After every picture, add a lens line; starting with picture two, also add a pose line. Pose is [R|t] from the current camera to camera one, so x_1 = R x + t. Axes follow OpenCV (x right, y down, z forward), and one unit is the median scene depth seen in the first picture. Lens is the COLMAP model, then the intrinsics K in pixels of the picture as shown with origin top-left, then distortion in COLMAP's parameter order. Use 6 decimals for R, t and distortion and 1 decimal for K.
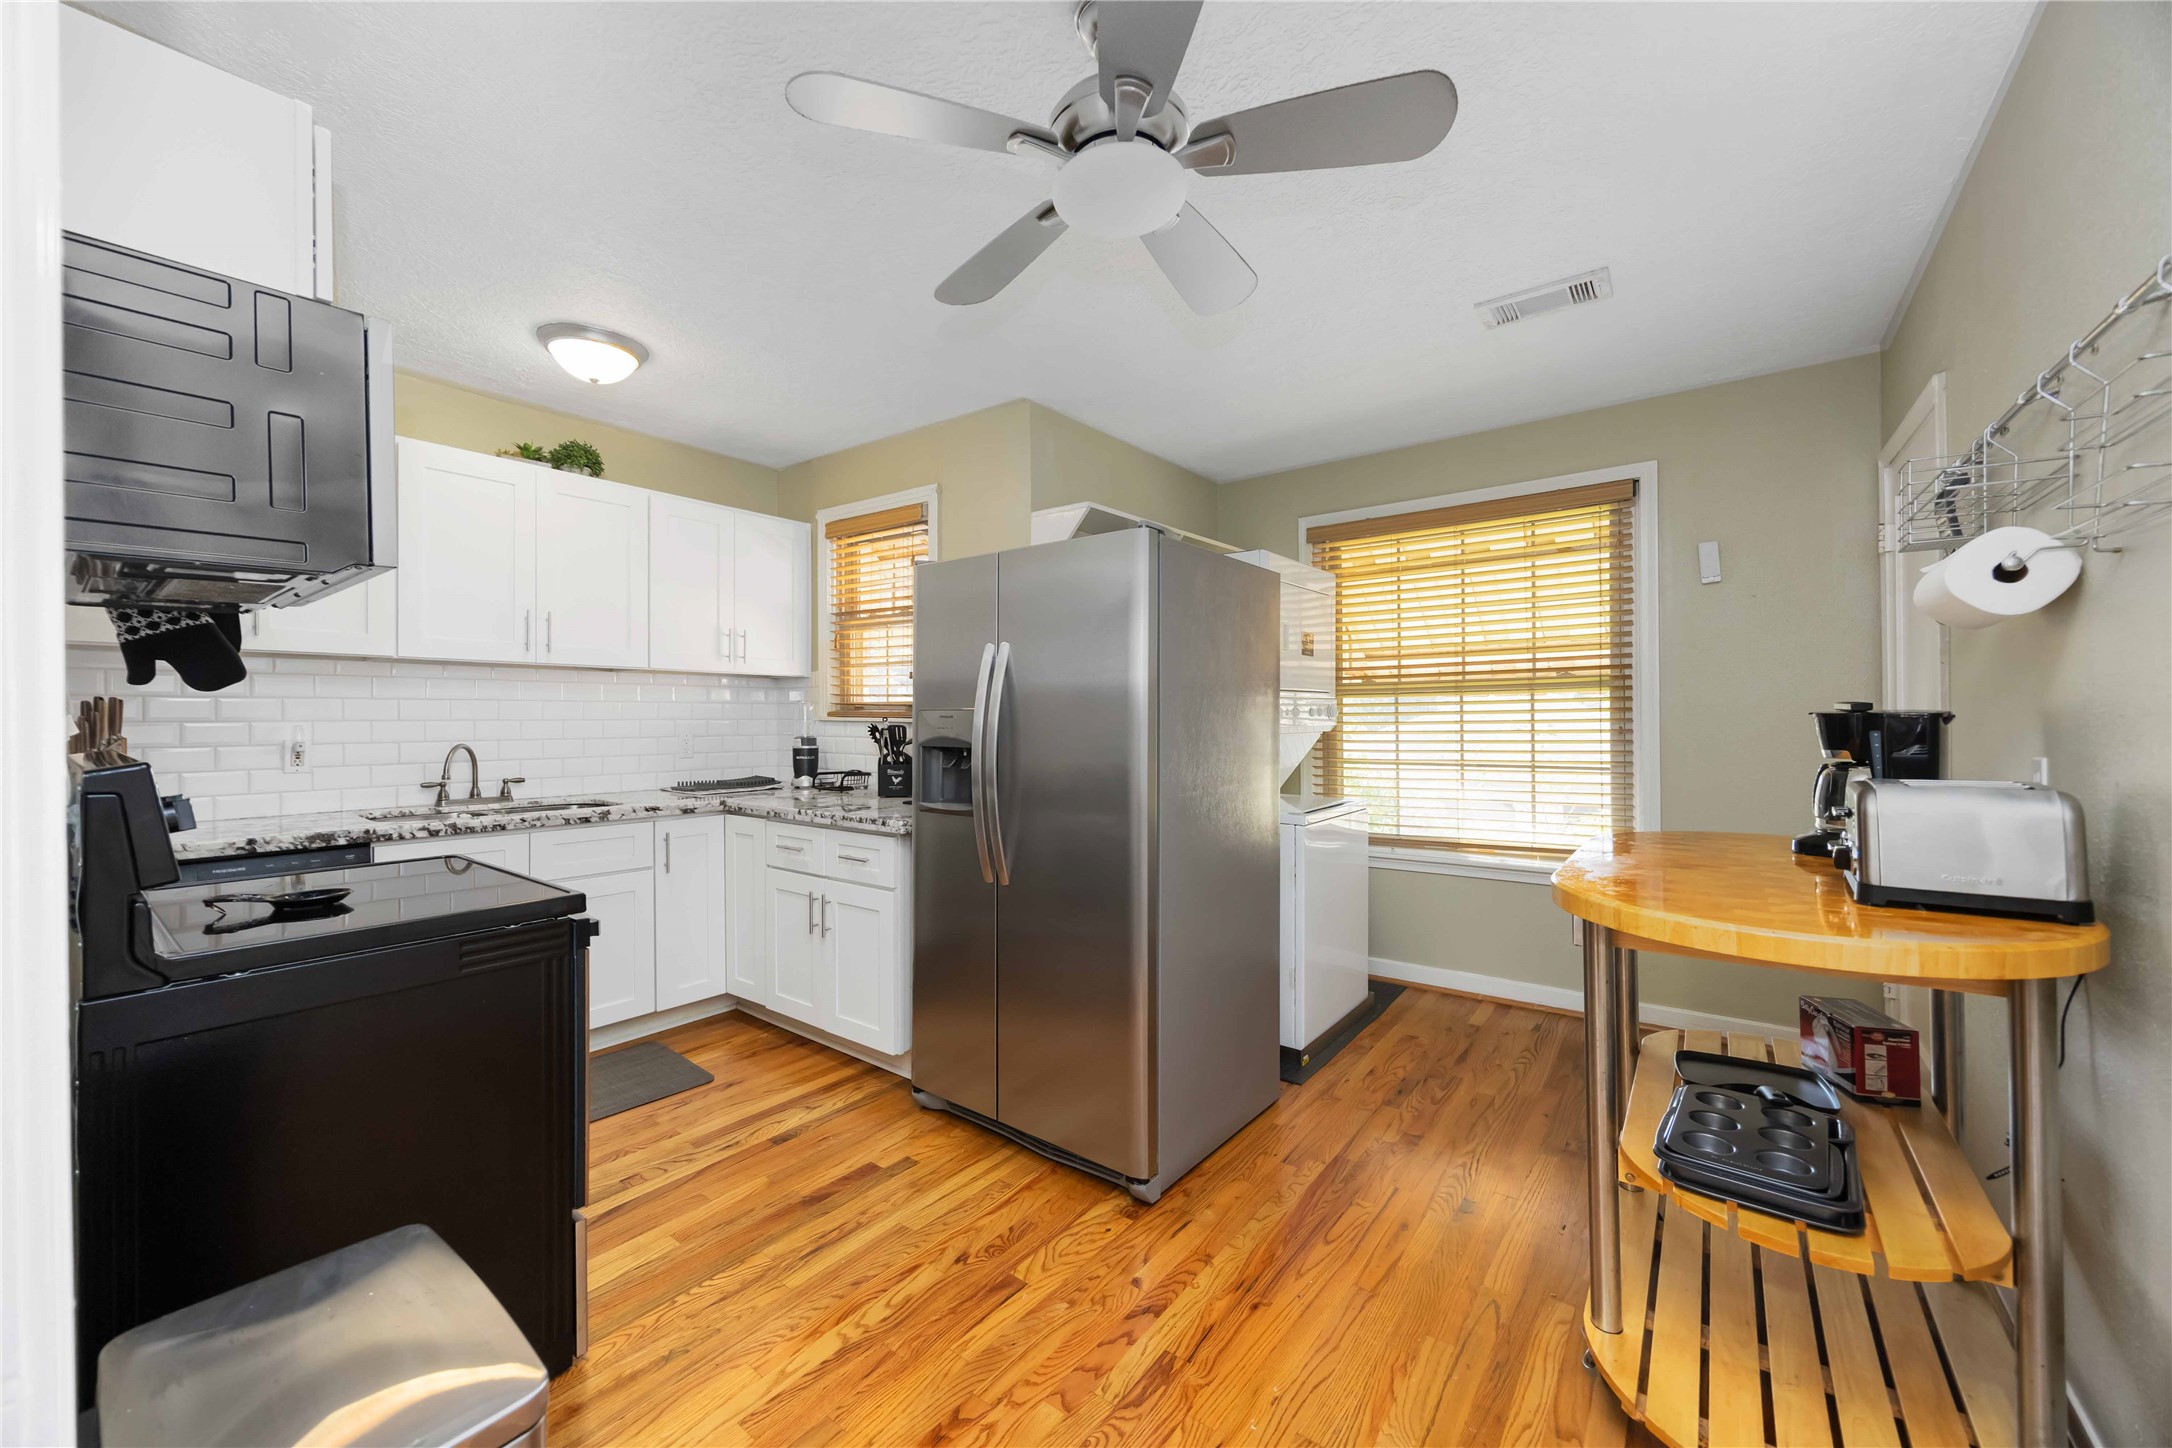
lens RADIAL K [[826.5, 0, 1081.4], [0, 826.5, 713.0], [0, 0, 1]] dist [-0.002423, 0.000007]
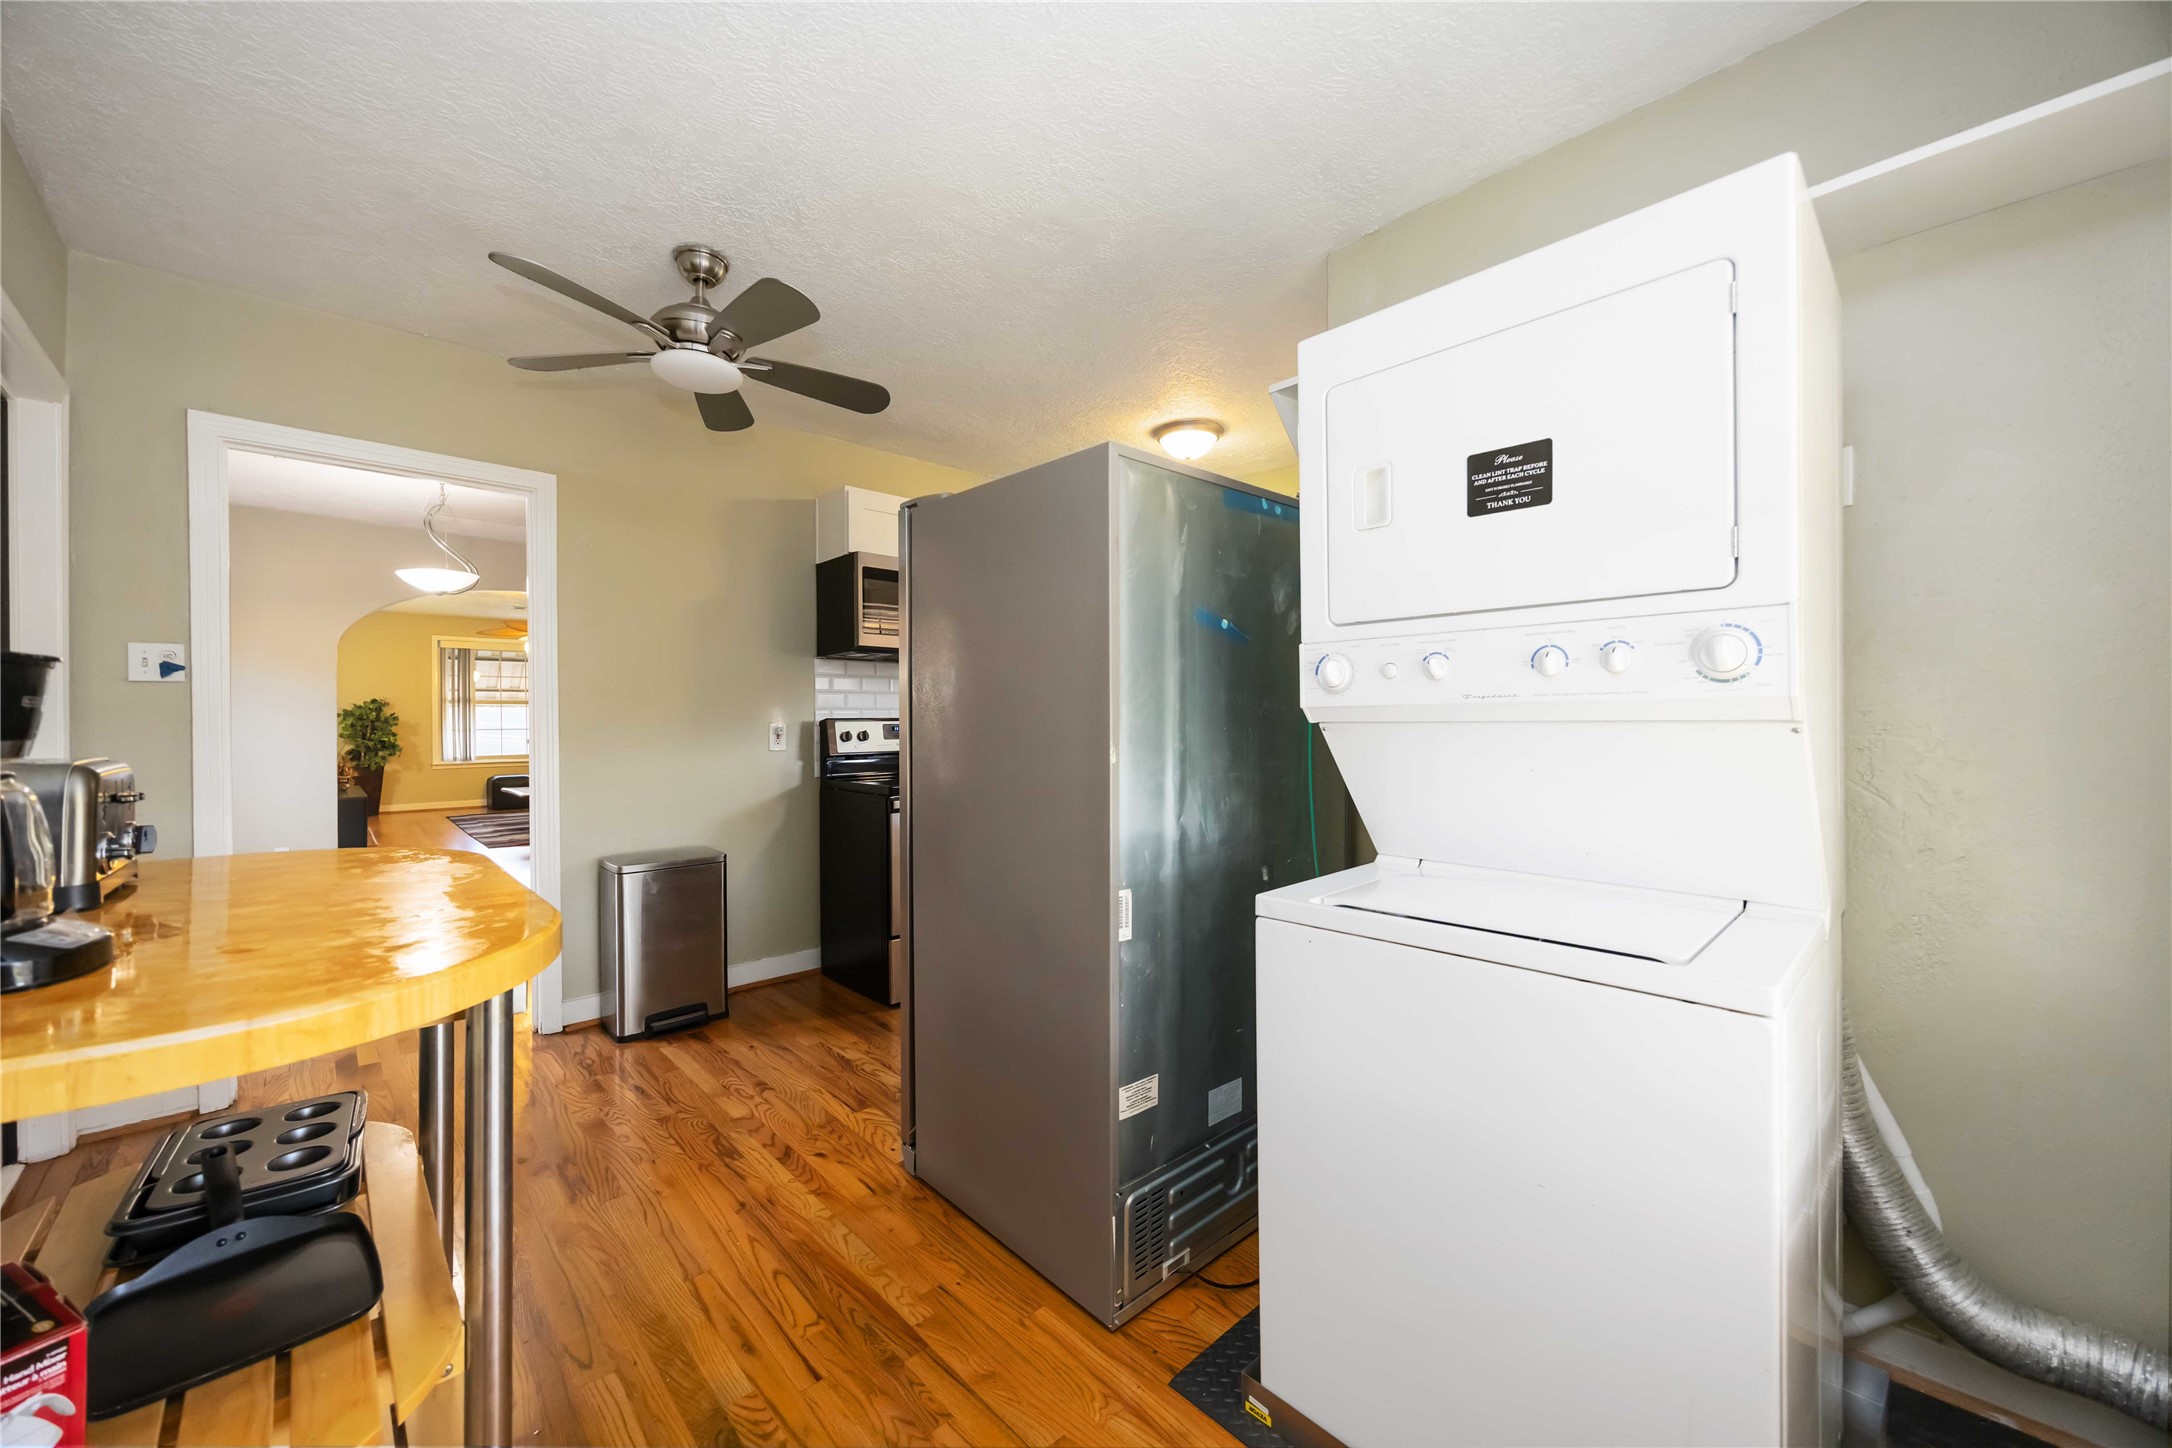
lens RADIAL K [[826.5, 0, 1081.4], [0, 826.5, 713.0], [0, 0, 1]] dist [-0.002423, 0.000007]
pose [[-0.163265, -0.000958, -0.986582, 0.811304], [0.012047, 0.999923, -0.002964, 0.025038], [0.986509, -0.012369, -0.163241, 1.060400]]
